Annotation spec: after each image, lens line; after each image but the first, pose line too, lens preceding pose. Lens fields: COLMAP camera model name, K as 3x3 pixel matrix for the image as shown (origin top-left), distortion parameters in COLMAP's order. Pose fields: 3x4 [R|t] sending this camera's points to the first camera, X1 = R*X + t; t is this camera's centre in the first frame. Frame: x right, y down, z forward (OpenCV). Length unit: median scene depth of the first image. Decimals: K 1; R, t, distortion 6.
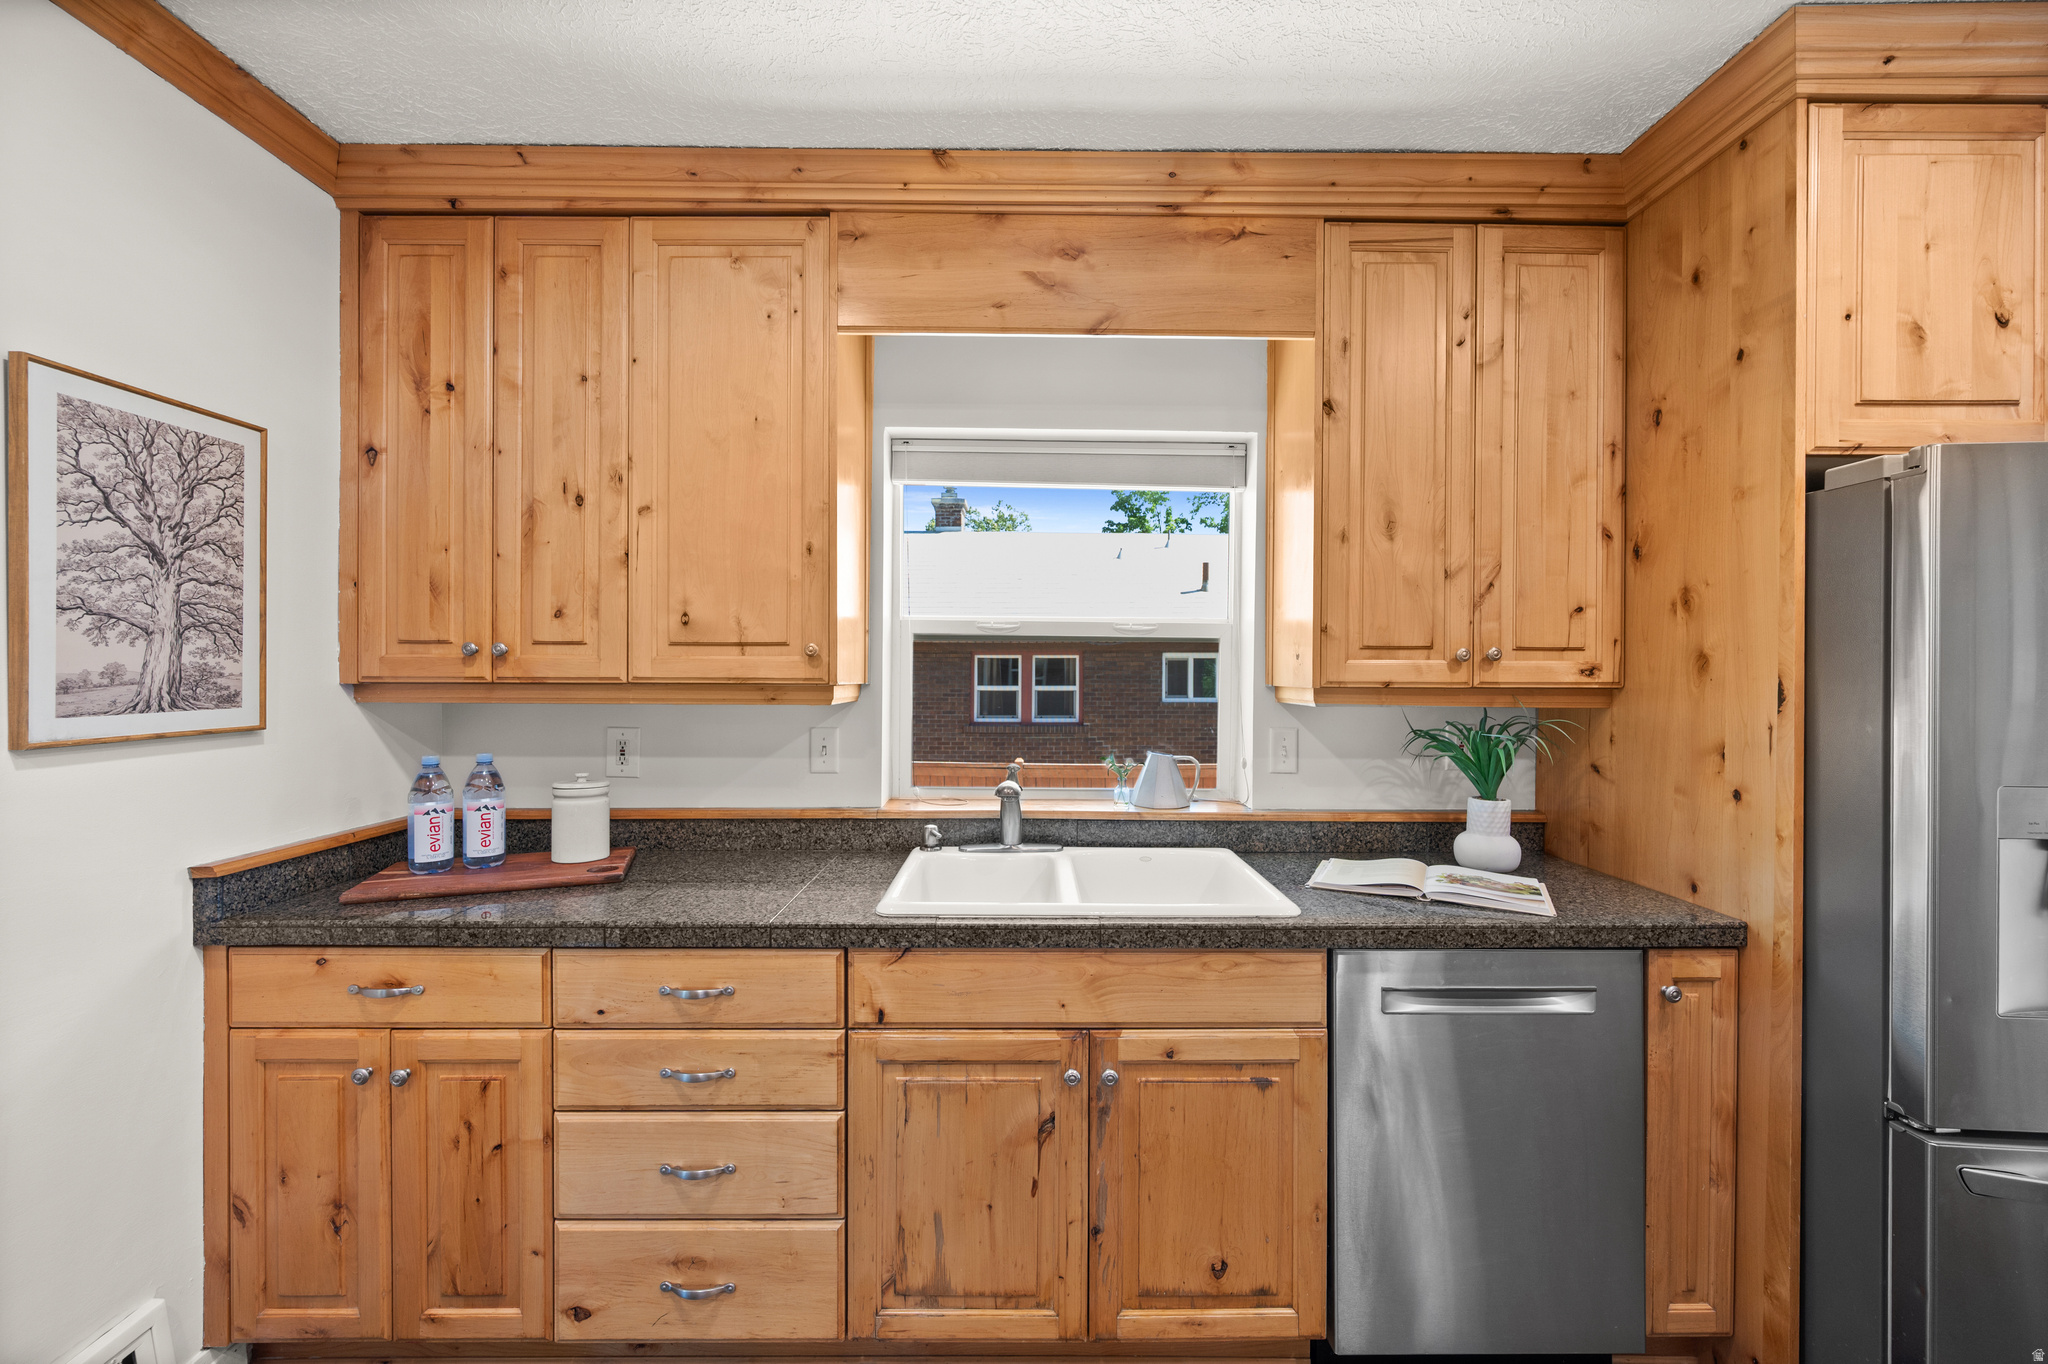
lens RADIAL K [[811.9, 0, 1026.4], [0, 811.9, 678.0], [0, 0, 1]] dist [-0.000204, -0.000072]
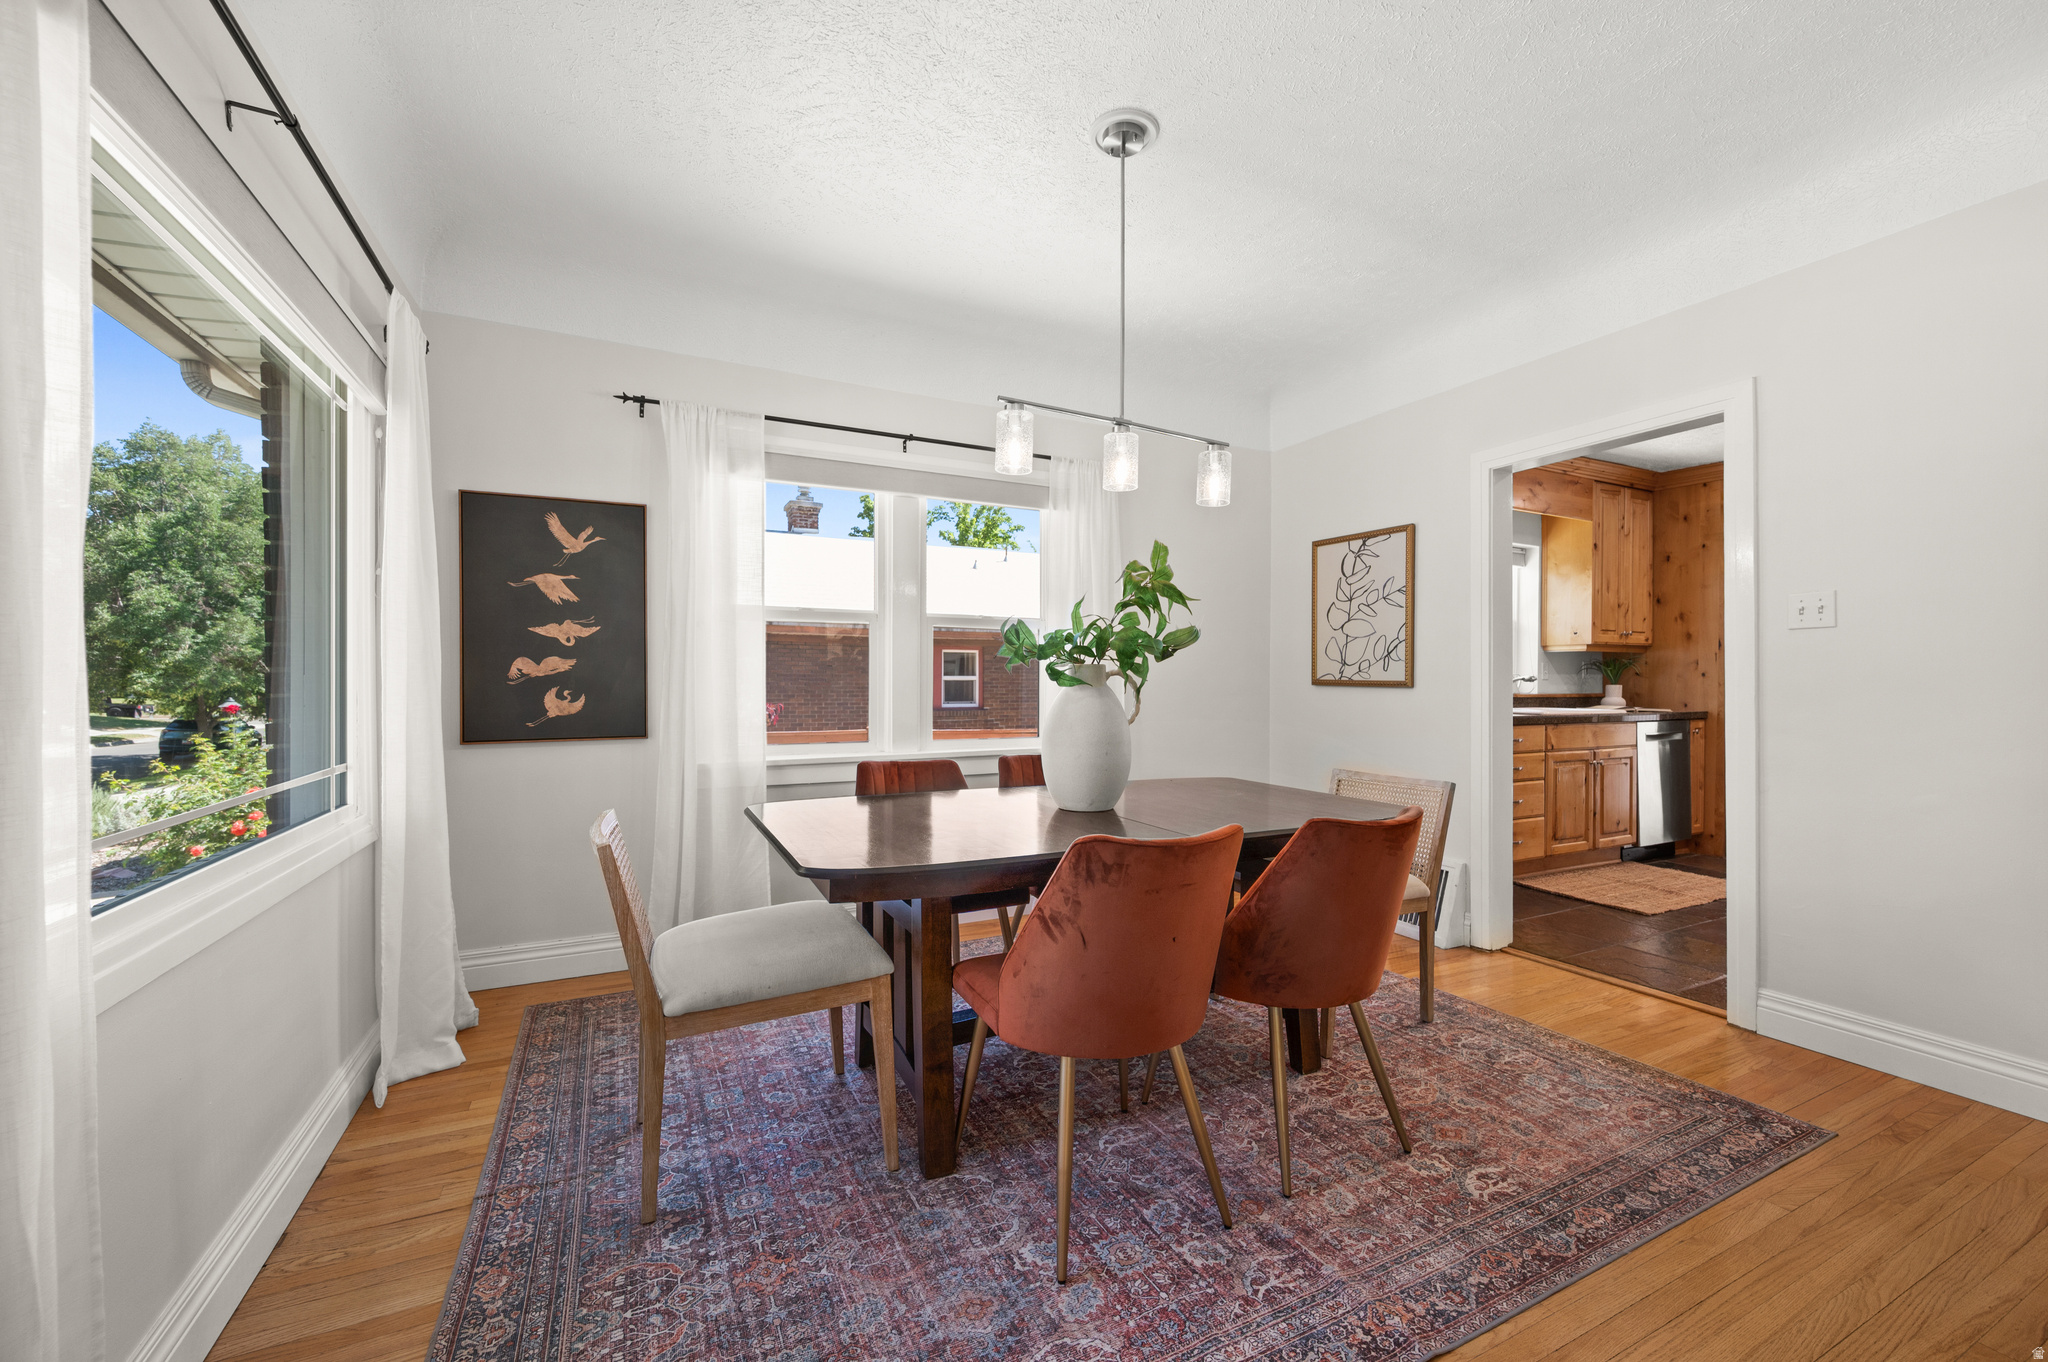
lens RADIAL K [[823.1, 0, 1020.9], [0, 823.1, 682.5], [0, 0, 1]] dist [-0.000671, 0.000103]
pose [[0.903680, -0.003455, 0.428195, -2.665202], [0.004356, 0.999990, -0.001124, 0.140082], [-0.428187, 0.002881, 0.903686, -0.747677]]
